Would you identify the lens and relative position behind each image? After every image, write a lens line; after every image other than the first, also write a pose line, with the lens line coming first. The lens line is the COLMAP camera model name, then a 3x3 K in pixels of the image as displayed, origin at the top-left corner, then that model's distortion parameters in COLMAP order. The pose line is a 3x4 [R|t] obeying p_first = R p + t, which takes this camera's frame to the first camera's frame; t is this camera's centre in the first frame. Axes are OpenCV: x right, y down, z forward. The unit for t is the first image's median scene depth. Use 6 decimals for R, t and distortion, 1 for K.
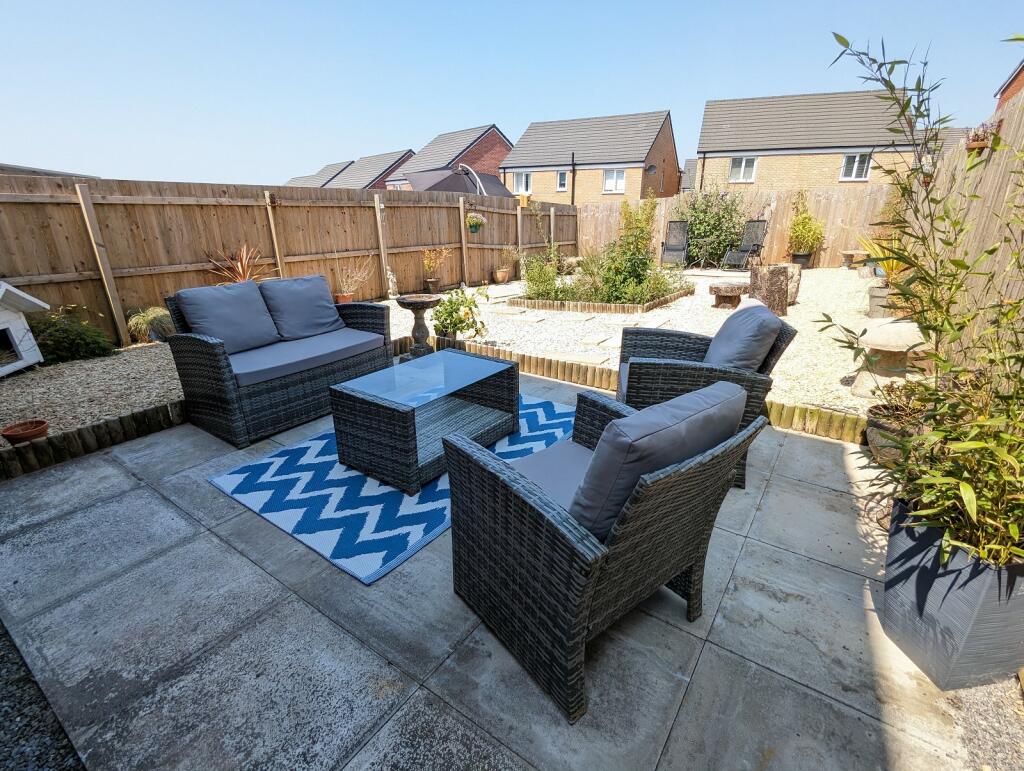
lens RADIAL K [[488.2, 0, 507.0], [0, 488.2, 386.8], [0, 0, 1]] dist [0.002384, -0.000223]
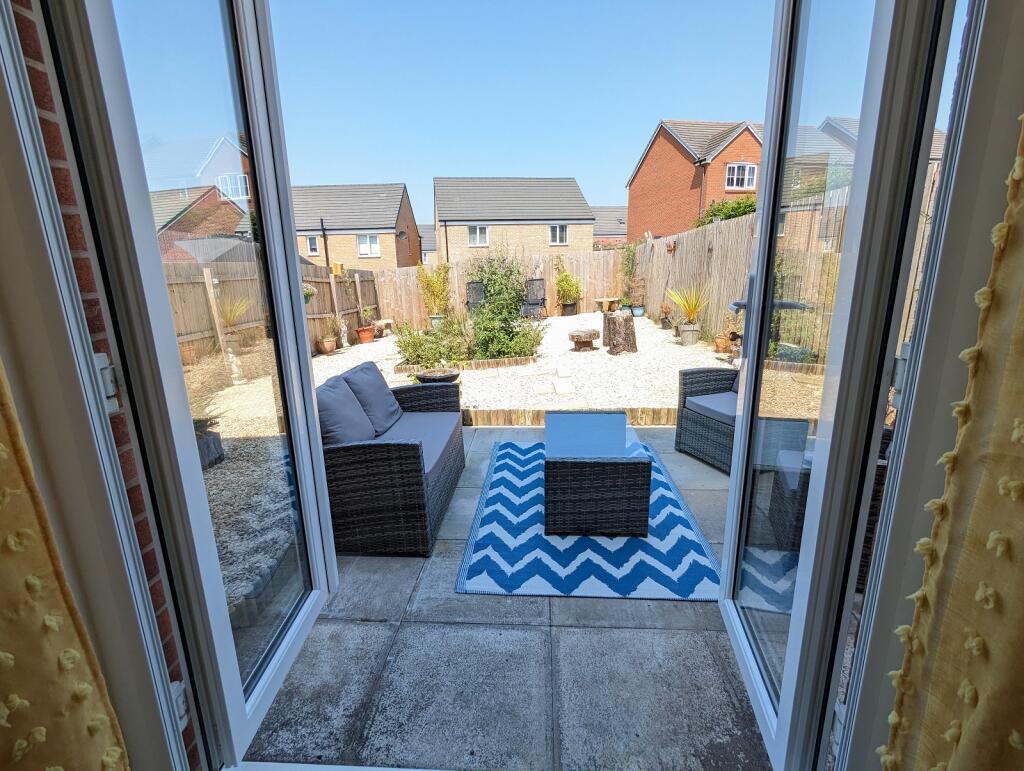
lens RADIAL K [[488.2, 0, 506.9], [0, 488.2, 388.0], [0, 0, 1]] dist [0.002384, -0.000223]
pose [[0.854679, -0.149217, 0.497251, -0.252848], [0.202776, 0.977671, -0.055150, -0.030393], [-0.477919, 0.147966, 0.865852, 0.030794]]
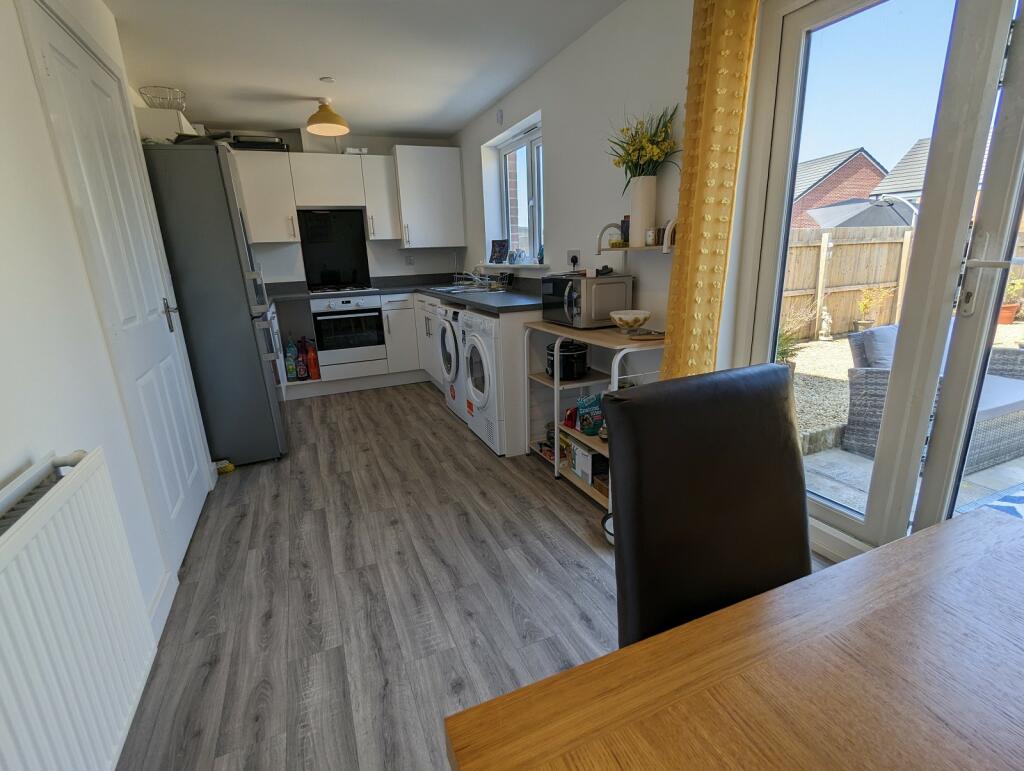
lens RADIAL K [[488.2, 0, 508.3], [0, 488.2, 387.7], [0, 0, 1]] dist [0.002384, -0.000223]
pose [[0.850625, 0.106558, -0.514862, -0.250299], [-0.143068, 0.989207, -0.031637, 0.027759], [0.505934, 0.100572, 0.856689, -0.110542]]
